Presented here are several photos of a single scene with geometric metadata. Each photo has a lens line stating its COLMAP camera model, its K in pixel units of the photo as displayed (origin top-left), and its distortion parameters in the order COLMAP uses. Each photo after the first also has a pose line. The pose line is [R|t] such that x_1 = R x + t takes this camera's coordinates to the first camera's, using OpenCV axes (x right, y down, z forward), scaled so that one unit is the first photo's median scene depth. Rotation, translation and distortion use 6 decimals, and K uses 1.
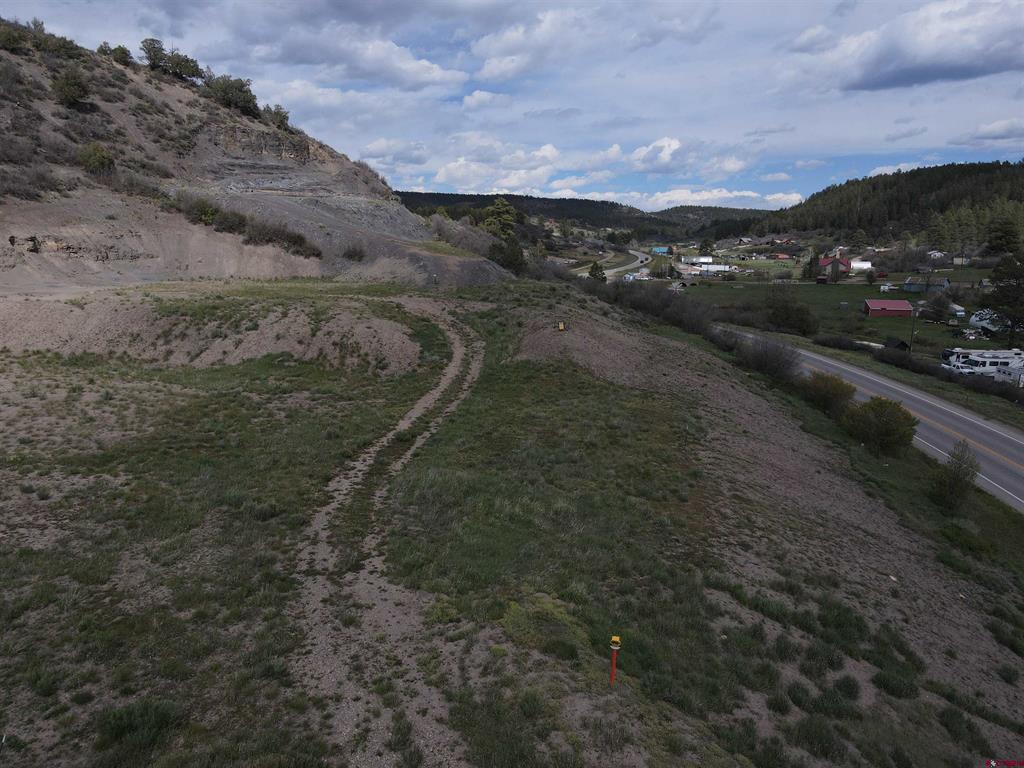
lens RADIAL K [[746.3, 0, 515.4], [0, 746.3, 386.6], [0, 0, 1]] dist [0.016657, 0.004388]
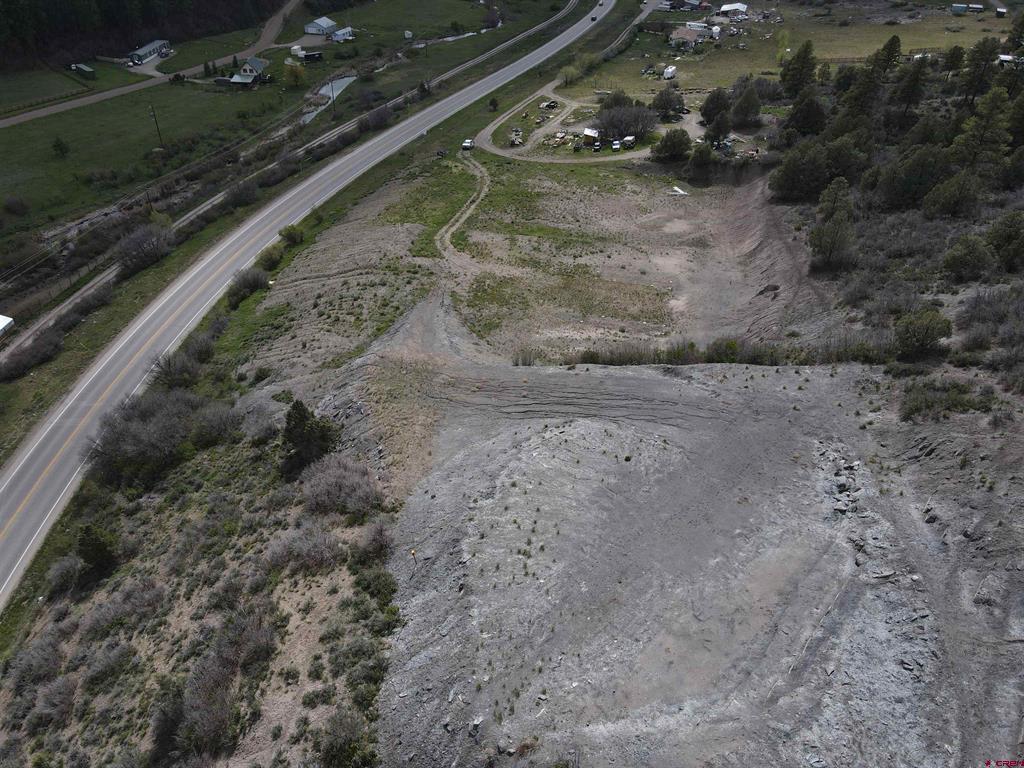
lens RADIAL K [[746.3, 0, 509.4], [0, 746.3, 379.3], [0, 0, 1]] dist [0.016657, 0.004388]
pose [[-0.992459, -0.098454, 0.073015, -0.254637], [-0.015482, 0.691597, 0.722118, -0.750490], [-0.121592, 0.715542, -0.687906, 1.544711]]
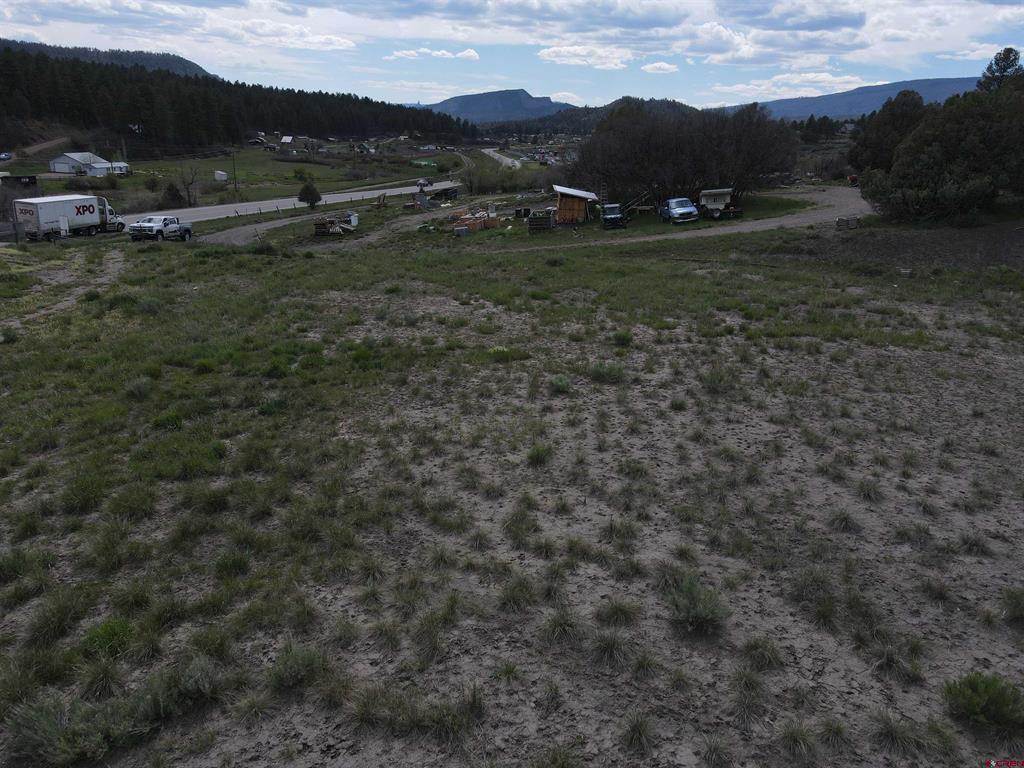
lens RADIAL K [[746.3, 0, 512.1], [0, 746.3, 388.4], [0, 0, 1]] dist [0.016657, 0.004388]
pose [[-0.997995, -0.045835, -0.043637, -0.199097], [-0.061642, 0.860153, 0.506297, -0.059533], [0.014329, 0.507972, -0.861255, 0.476044]]
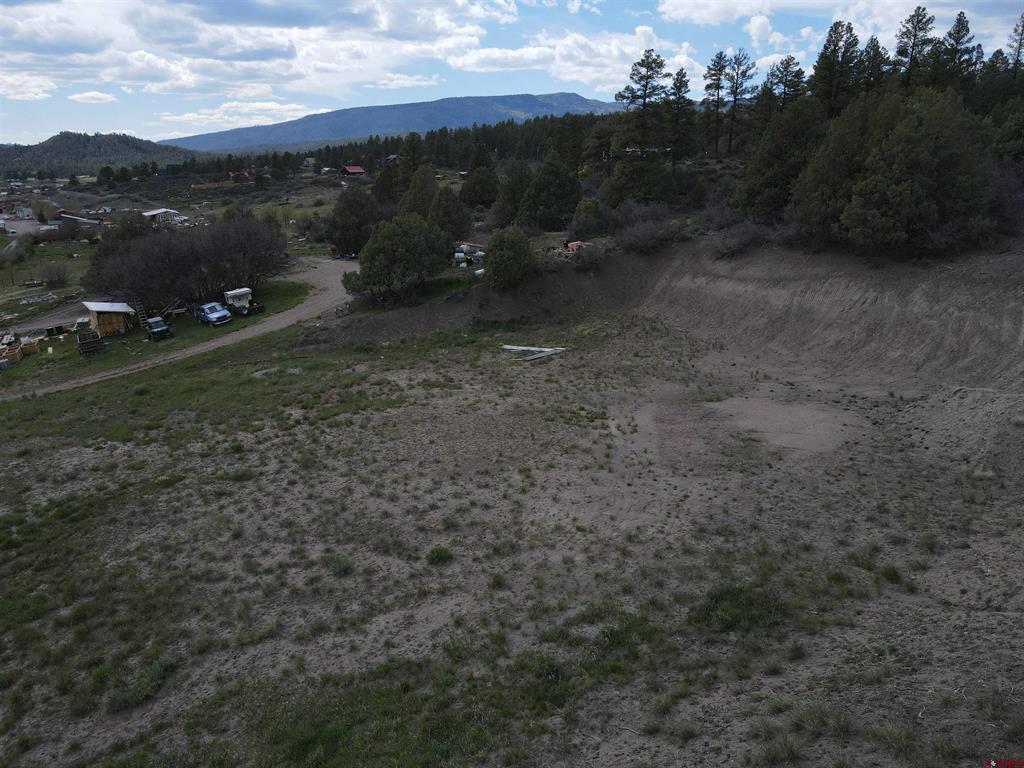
lens RADIAL K [[746.3, 0, 507.0], [0, 746.3, 391.6], [0, 0, 1]] dist [0.016657, 0.004388]
pose [[-0.781749, 0.188256, -0.594498, -0.140990], [-0.109278, 0.897234, 0.427819, -0.142613], [0.613944, 0.399413, -0.680840, 0.576064]]
